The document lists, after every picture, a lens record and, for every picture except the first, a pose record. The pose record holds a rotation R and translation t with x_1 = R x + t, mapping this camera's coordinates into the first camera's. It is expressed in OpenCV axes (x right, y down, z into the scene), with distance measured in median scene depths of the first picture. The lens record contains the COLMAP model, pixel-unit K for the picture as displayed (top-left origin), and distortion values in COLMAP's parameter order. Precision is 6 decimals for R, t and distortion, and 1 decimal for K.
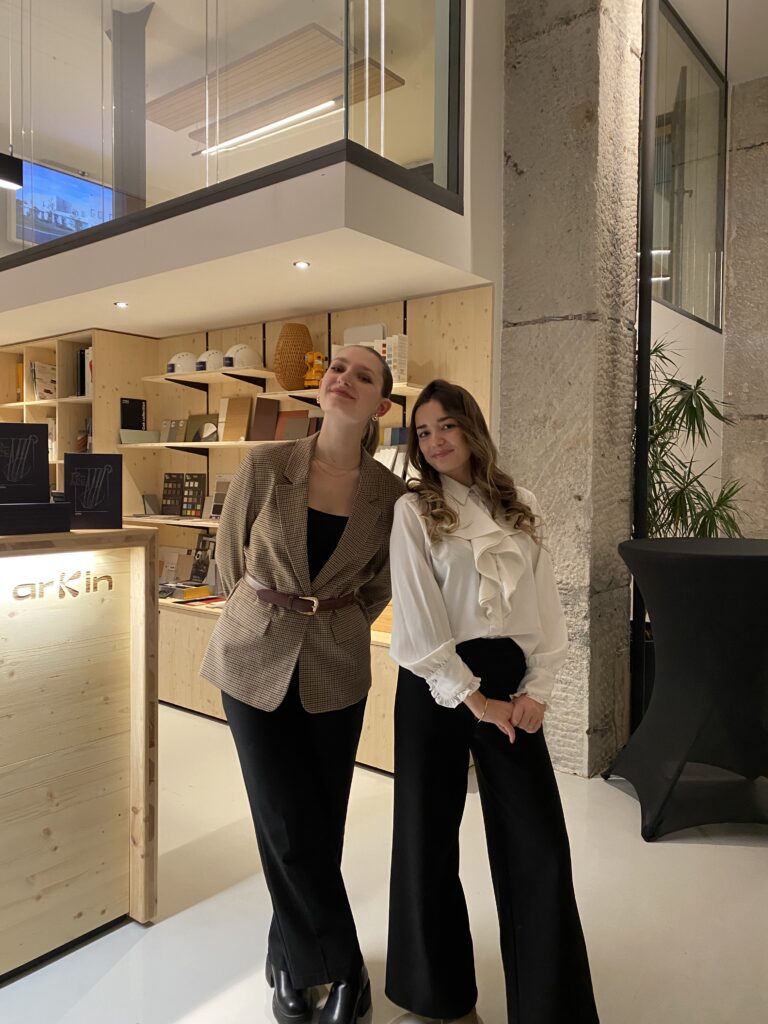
lens RADIAL K [[783.8, 0, 383.3], [0, 783.8, 512.3], [0, 0, 1]] dist [0.017085, -0.010294]
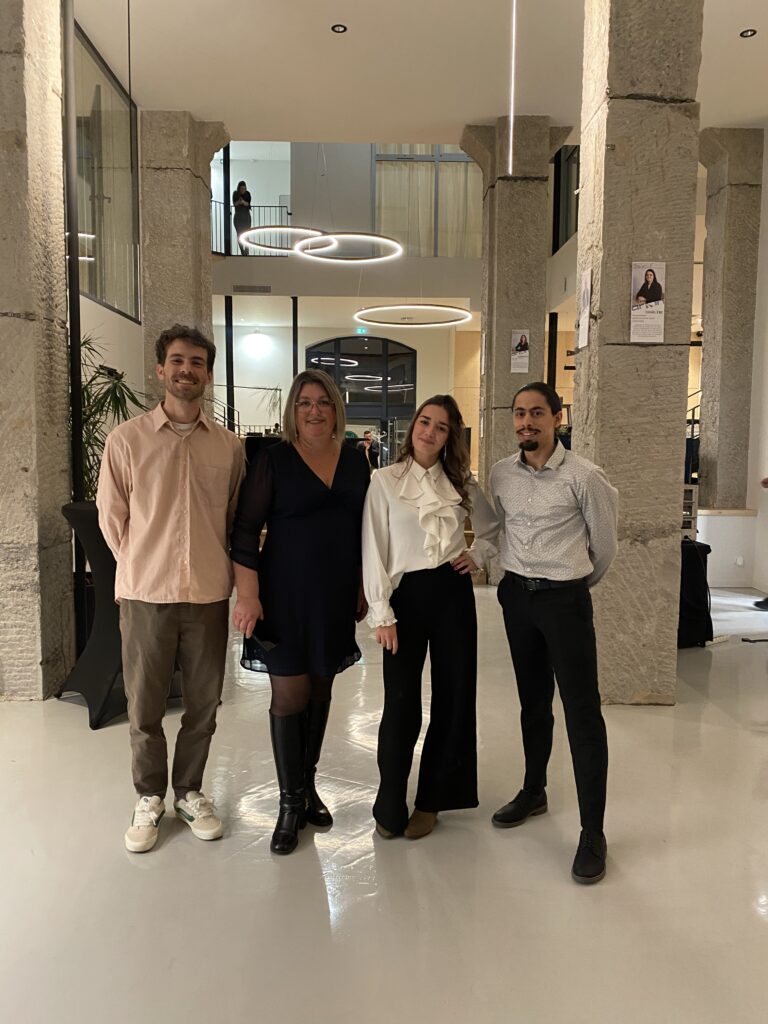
lens RADIAL K [[783.8, 0, 384.0], [0, 783.8, 513.3], [0, 0, 1]] dist [0.017085, -0.010294]
pose [[0.770161, -0.049527, 0.635924, -0.087606], [0.019931, 0.998363, 0.053615, -0.005039], [-0.637538, -0.028617, 0.769887, -0.250237]]
